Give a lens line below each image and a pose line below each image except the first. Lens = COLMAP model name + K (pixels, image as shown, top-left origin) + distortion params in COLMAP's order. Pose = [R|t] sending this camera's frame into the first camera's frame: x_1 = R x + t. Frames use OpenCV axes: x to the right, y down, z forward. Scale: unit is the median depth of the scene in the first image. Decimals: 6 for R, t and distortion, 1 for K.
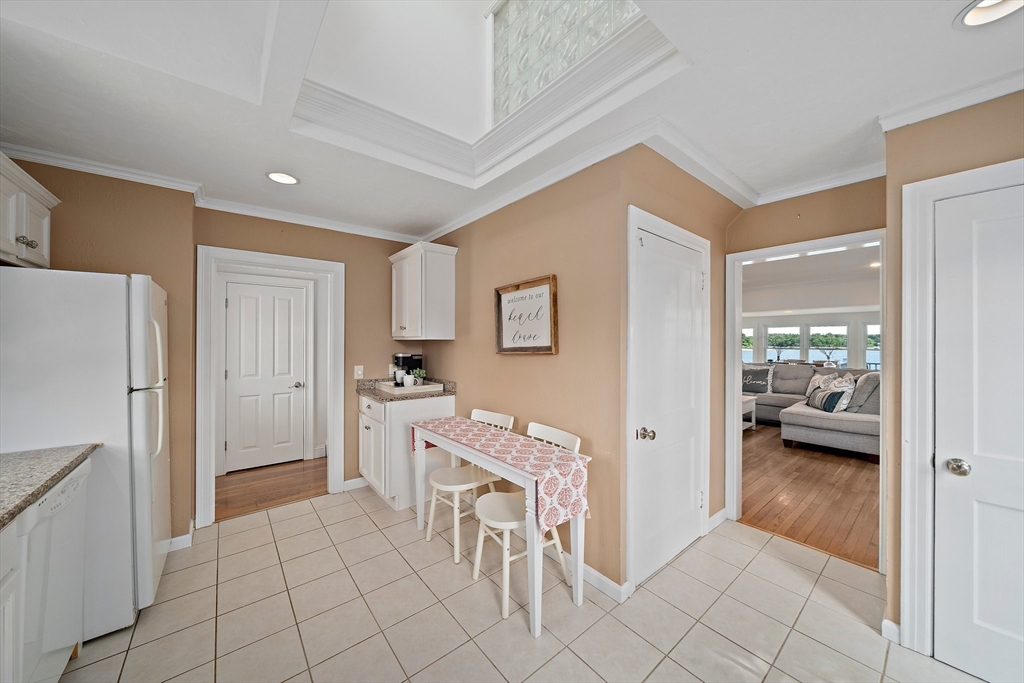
lens RADIAL K [[357.3, 0, 513.8], [0, 357.3, 341.4], [0, 0, 1]] dist [-0.001882, -0.000034]
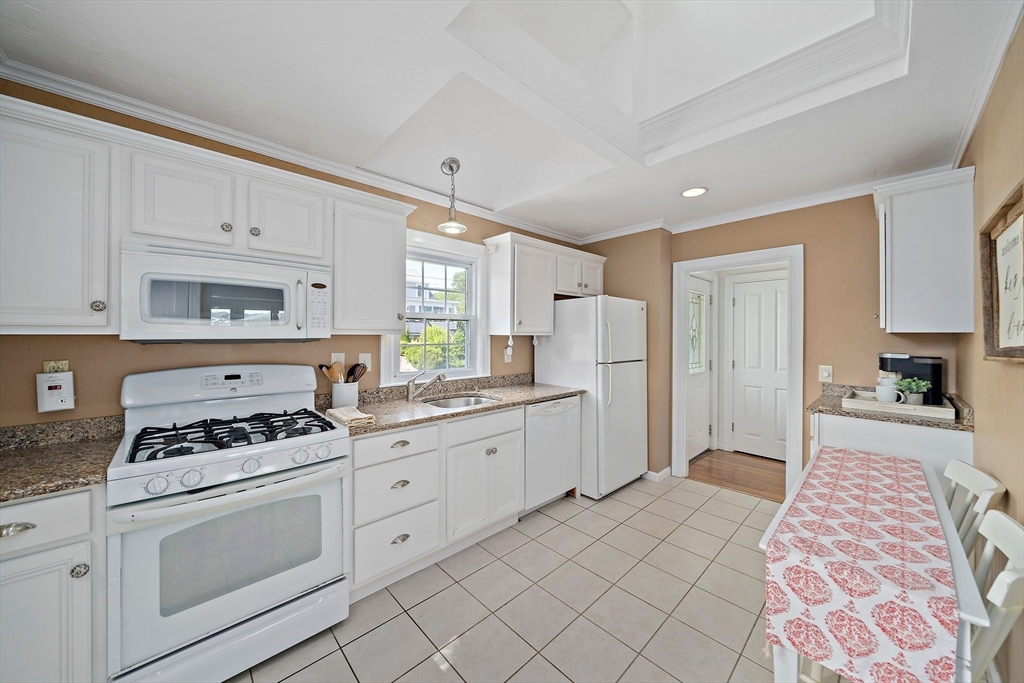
lens RADIAL K [[357.3, 0, 513.0], [0, 357.3, 335.3], [0, 0, 1]] dist [-0.001882, -0.000034]
pose [[0.076419, 0.000494, -0.997076, 0.365253], [-0.003364, 0.999994, 0.000237, 0.001684], [0.997070, 0.003336, 0.076420, 0.272714]]
